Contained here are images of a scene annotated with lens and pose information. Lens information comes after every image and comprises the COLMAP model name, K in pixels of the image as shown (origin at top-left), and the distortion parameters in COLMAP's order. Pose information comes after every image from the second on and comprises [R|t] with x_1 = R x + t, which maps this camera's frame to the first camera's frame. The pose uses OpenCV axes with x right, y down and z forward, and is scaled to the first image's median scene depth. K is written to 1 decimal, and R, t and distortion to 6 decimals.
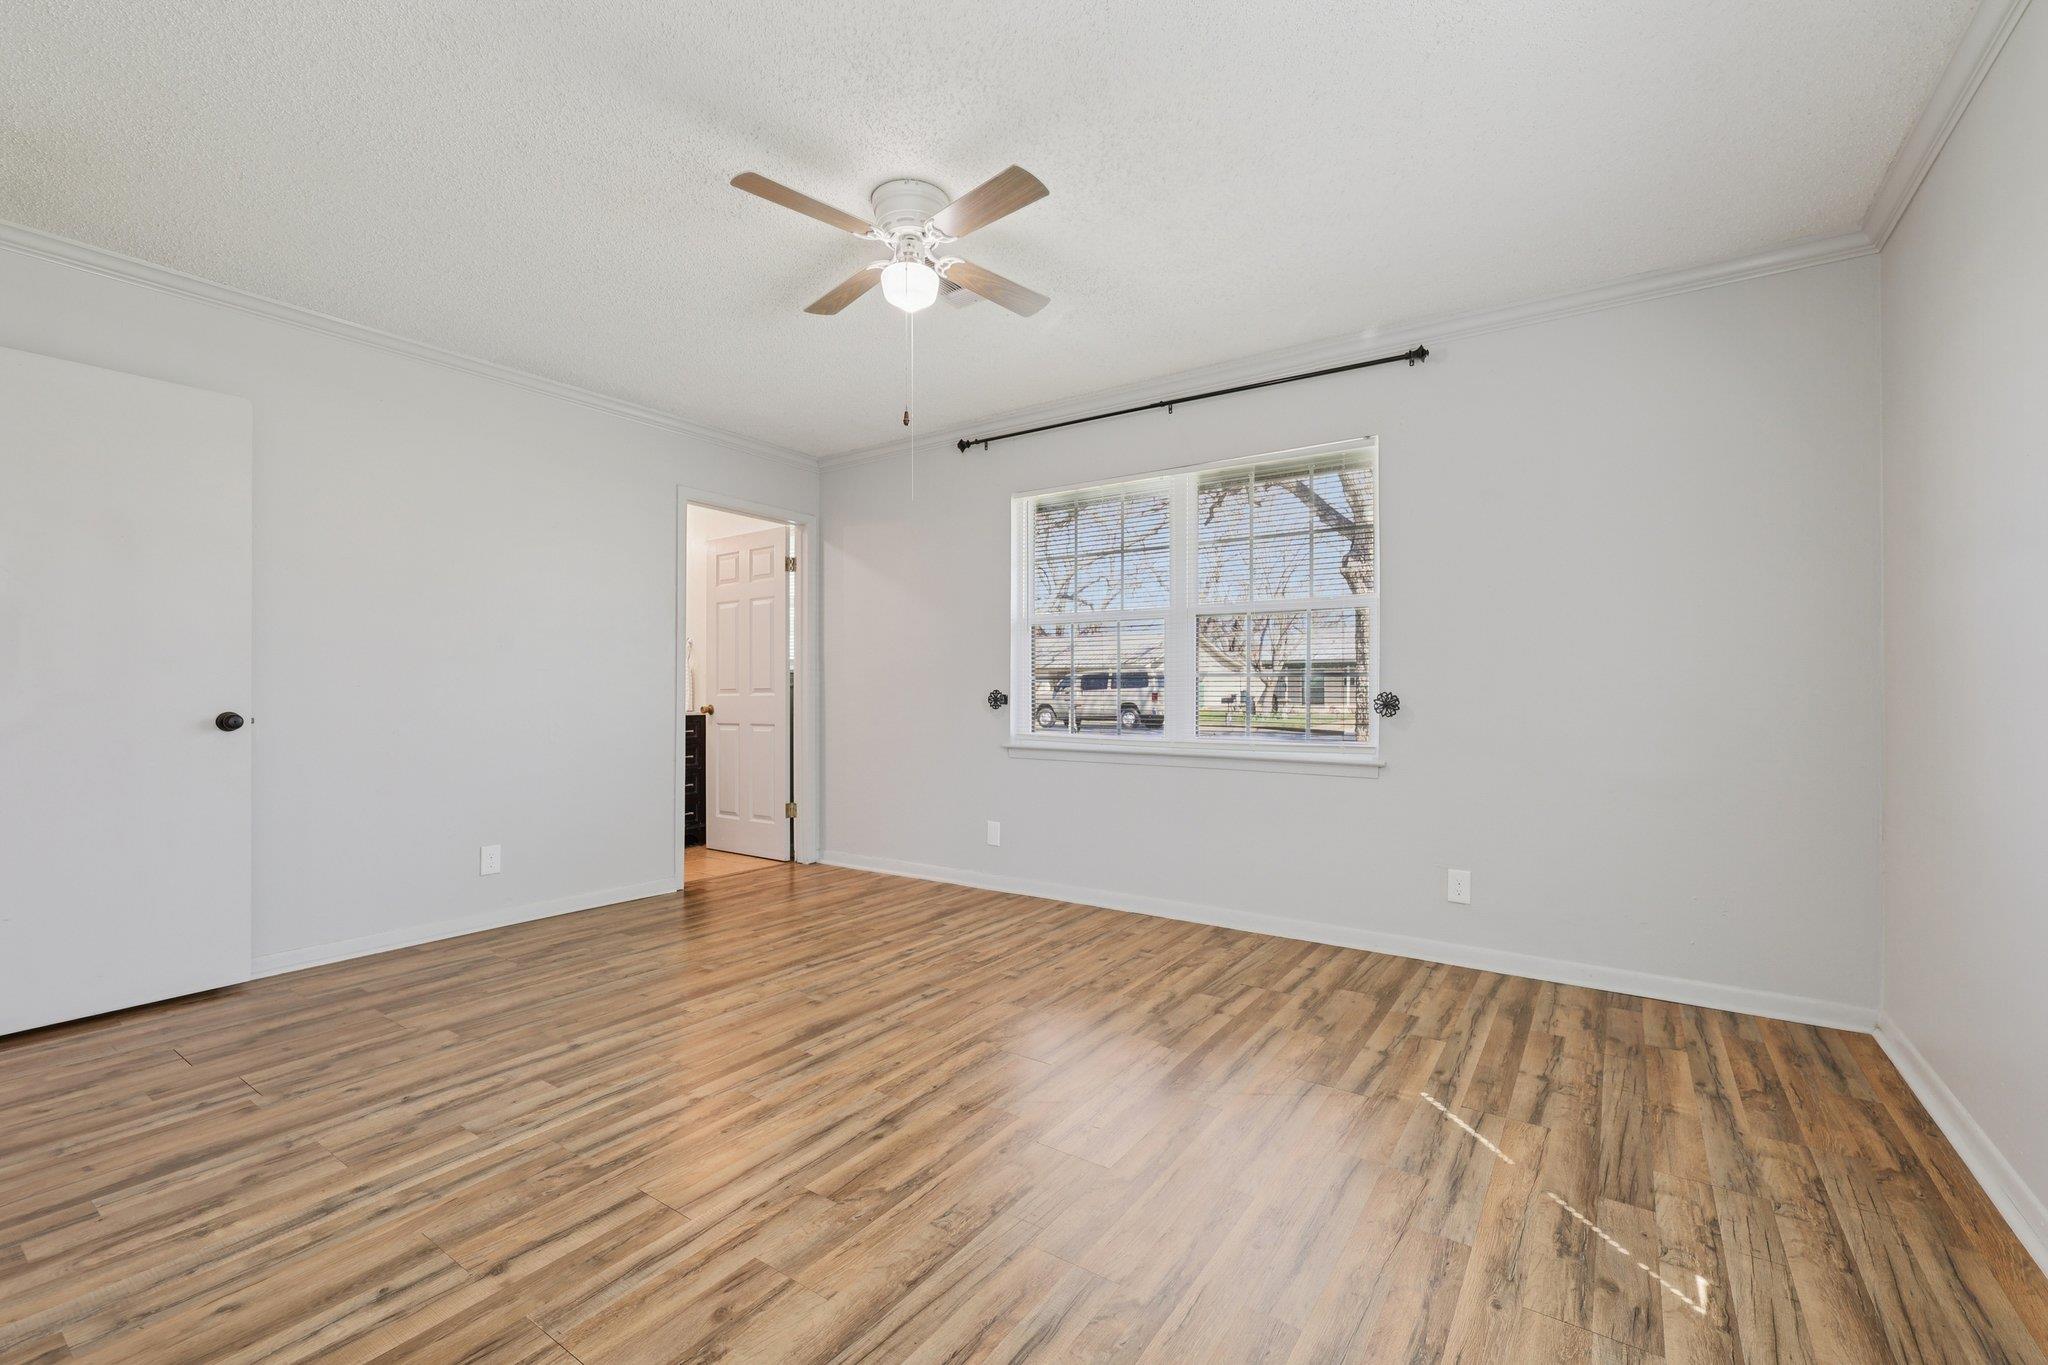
lens RADIAL K [[861.6, 0, 1029.8], [0, 861.6, 698.0], [0, 0, 1]] dist [0.000064, 0.000562]
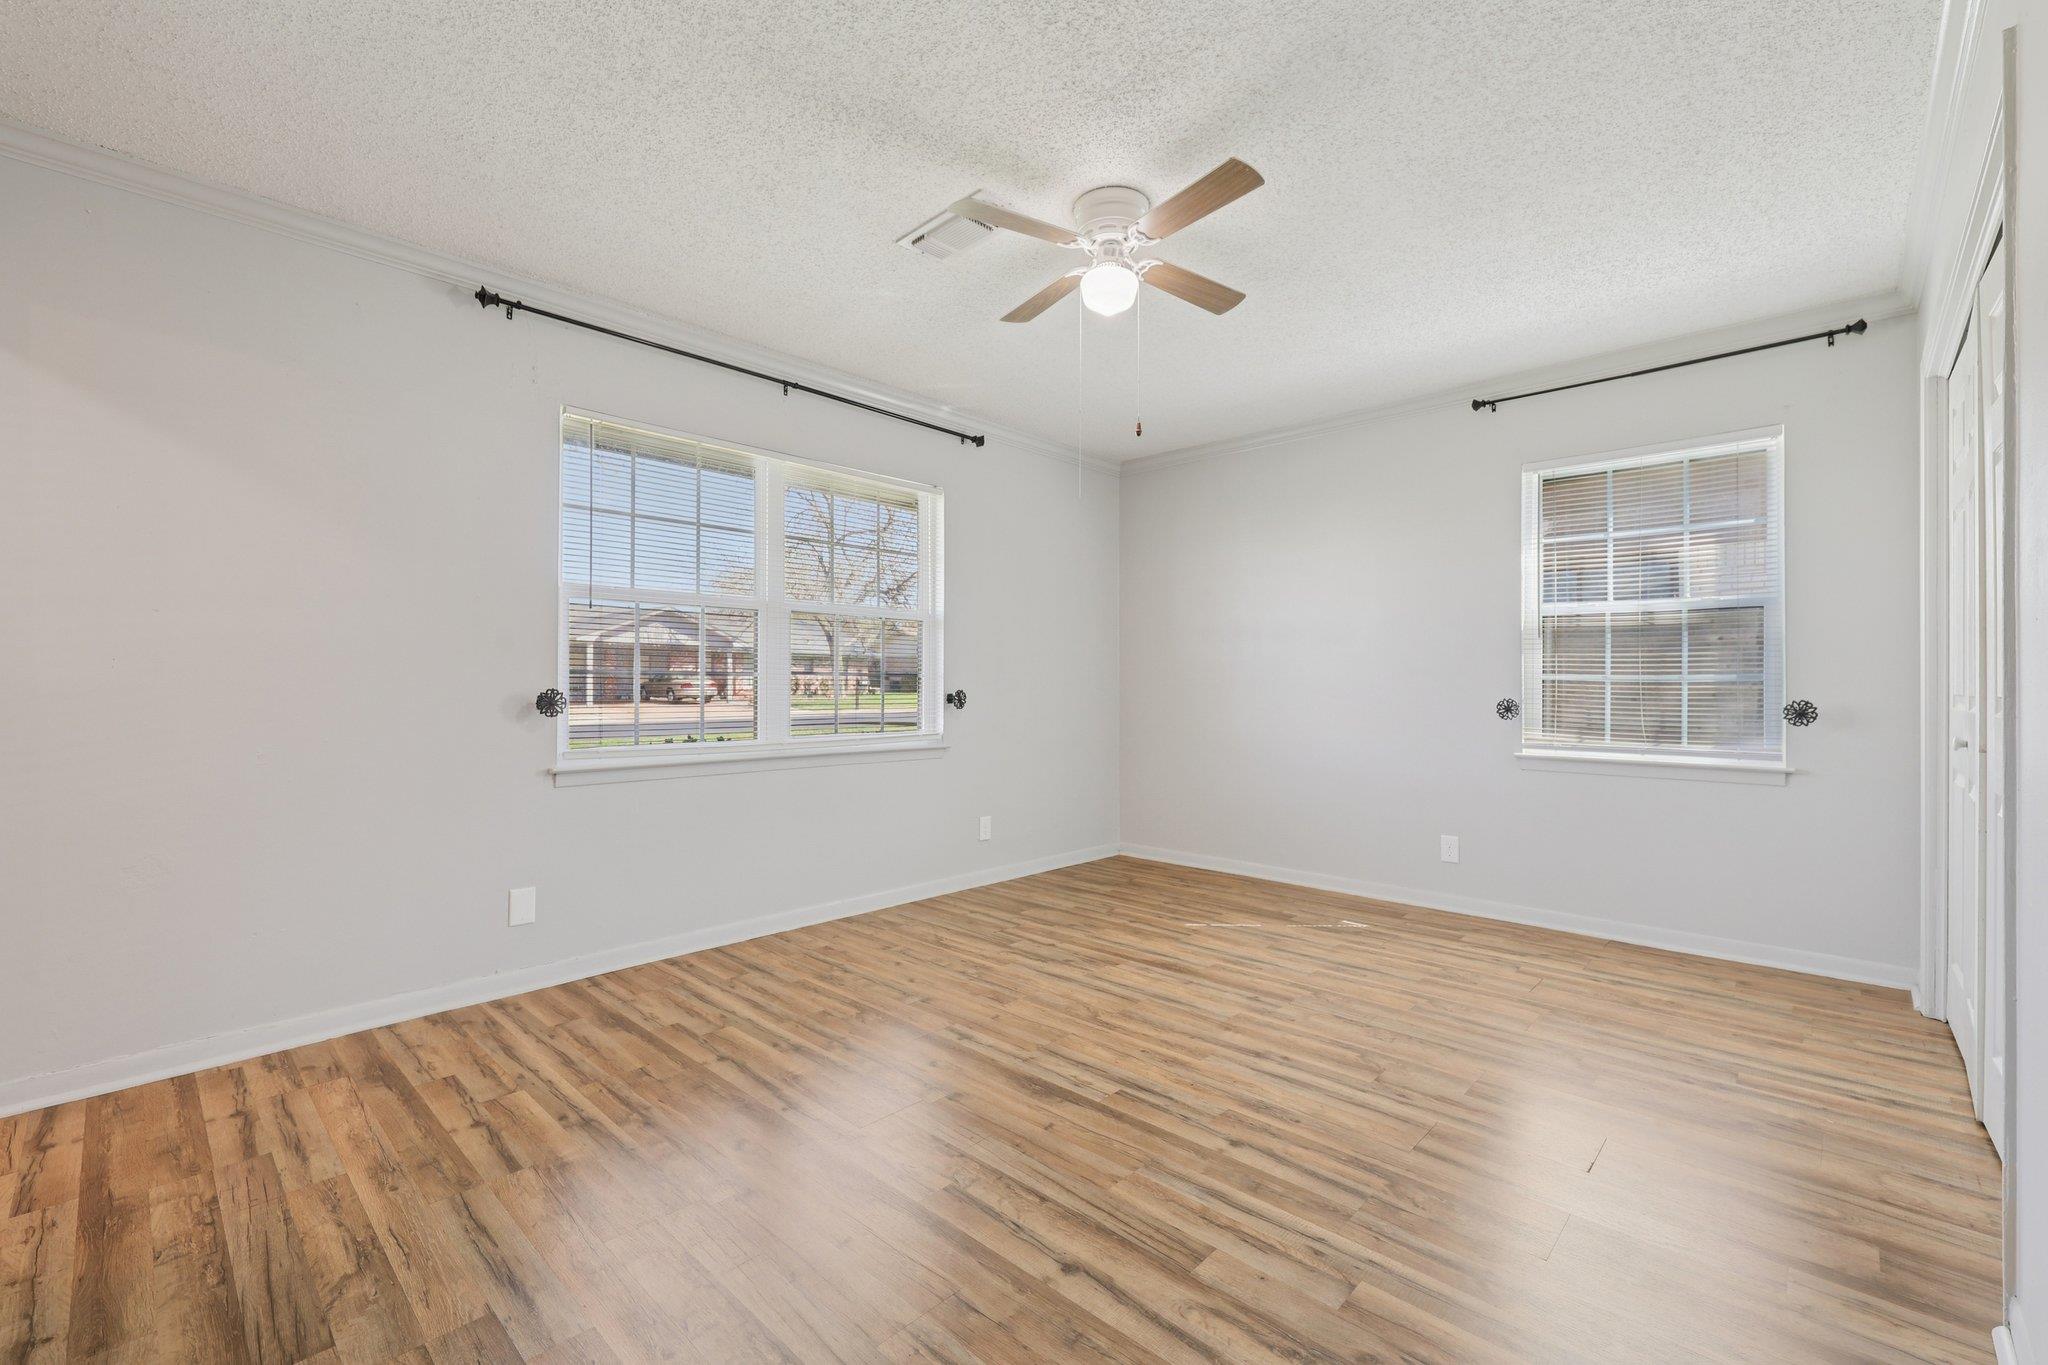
lens RADIAL K [[861.6, 0, 1043.3], [0, 861.6, 673.9], [0, 0, 1]] dist [0.000064, 0.000562]
pose [[0.141874, 0.015325, 0.989766, -1.139883], [0.004367, 0.999861, -0.016108, -0.010083], [-0.989875, 0.006608, 0.141788, 0.924479]]
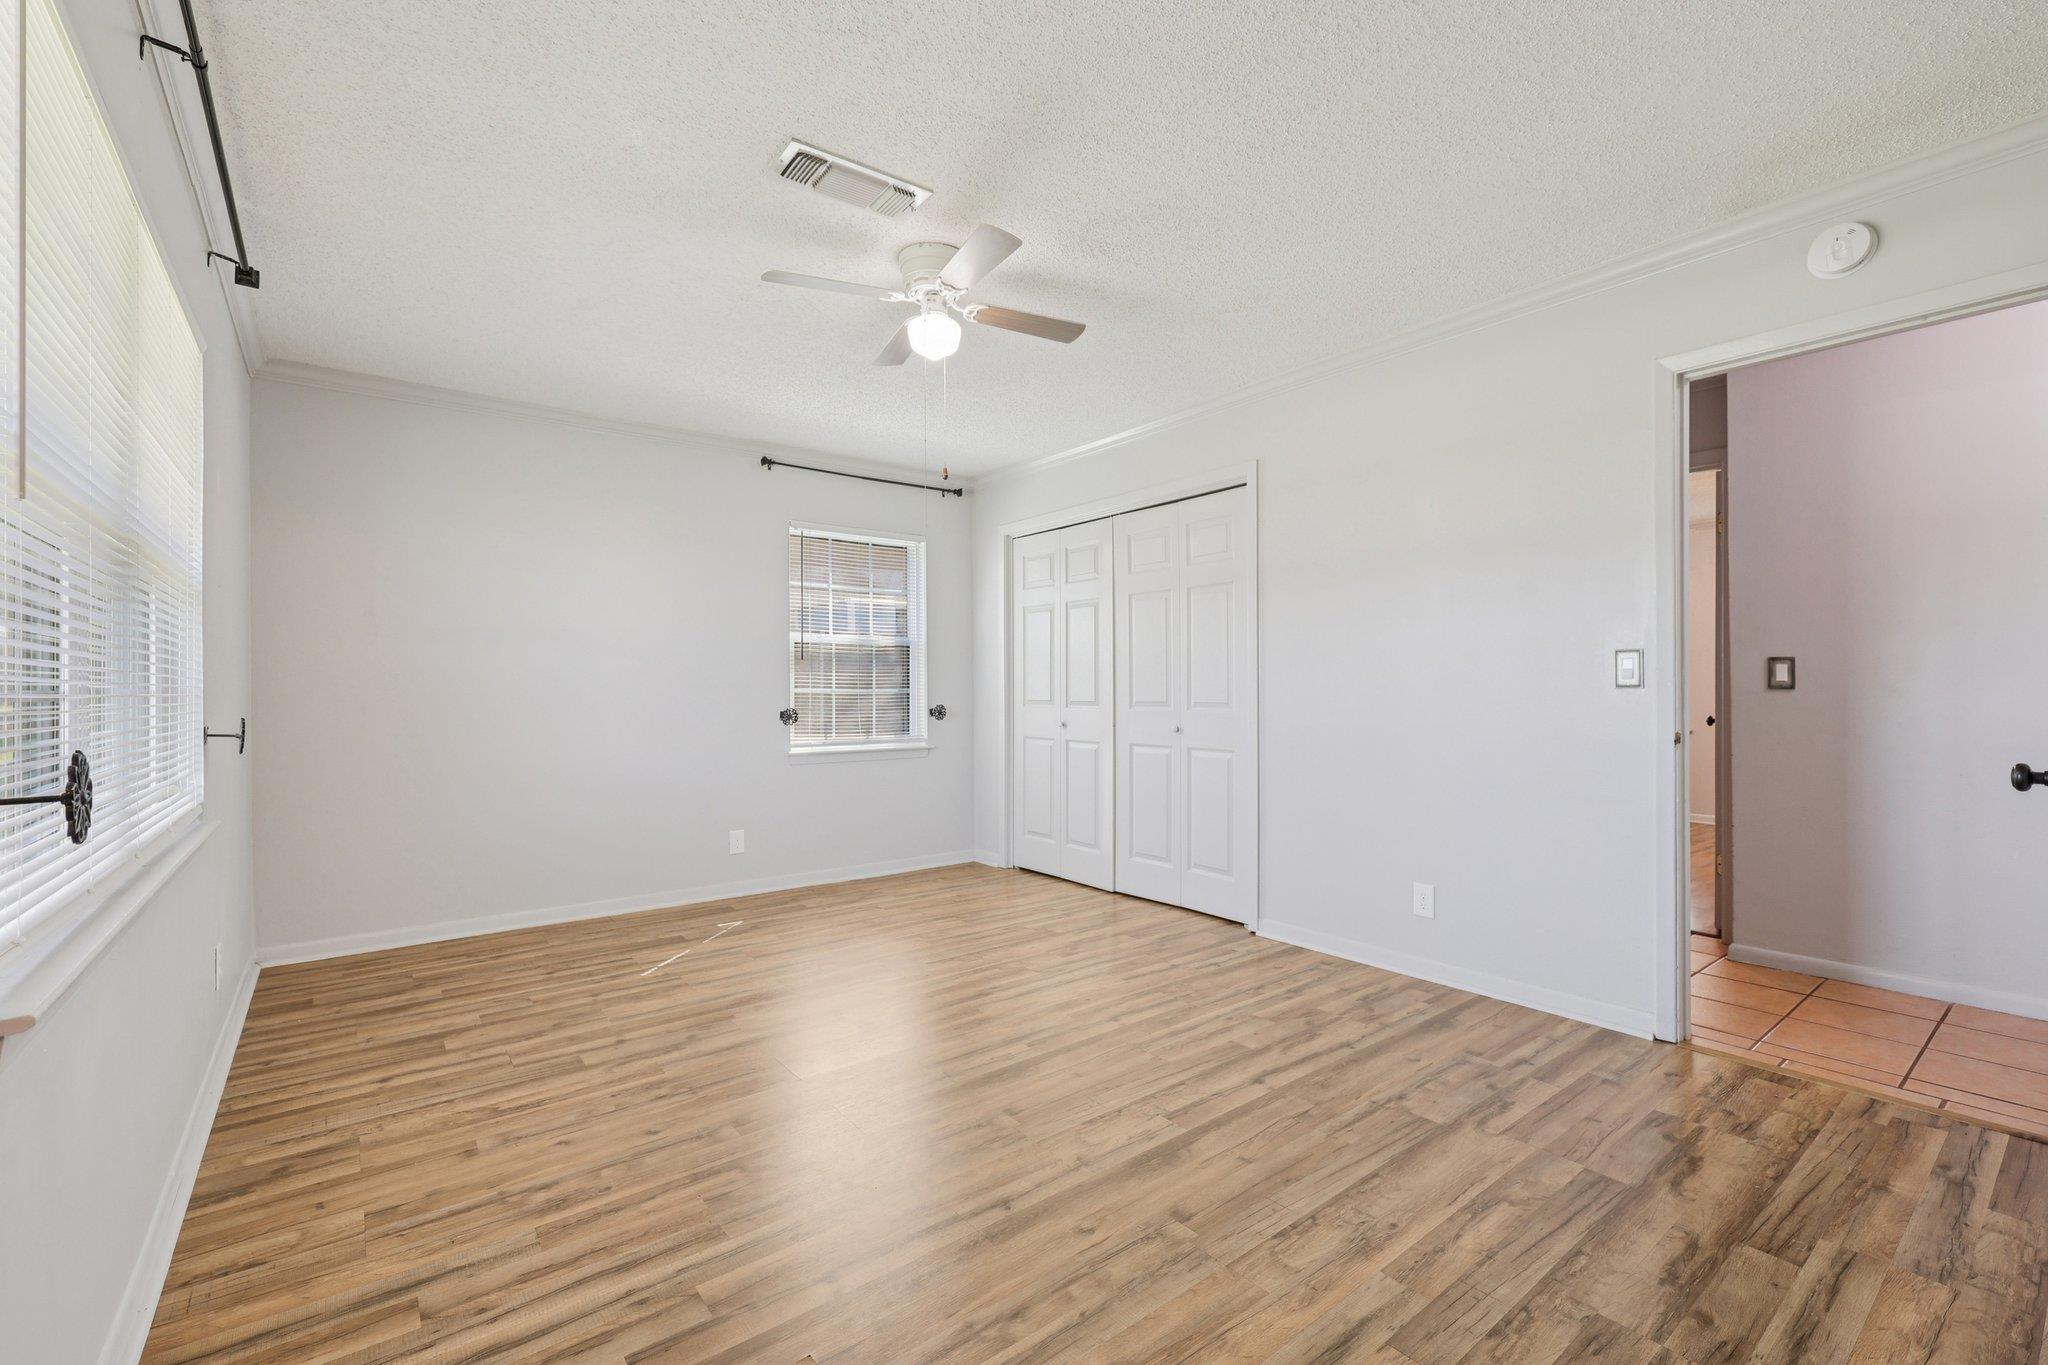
lens RADIAL K [[861.6, 0, 1024.2], [0, 861.6, 692.8], [0, 0, 1]] dist [0.000064, 0.000562]
pose [[-0.951611, 0.003755, 0.307282, -0.573177], [0.008158, 0.999882, 0.013046, -0.043182], [-0.307197, 0.014922, -0.951529, 1.978548]]
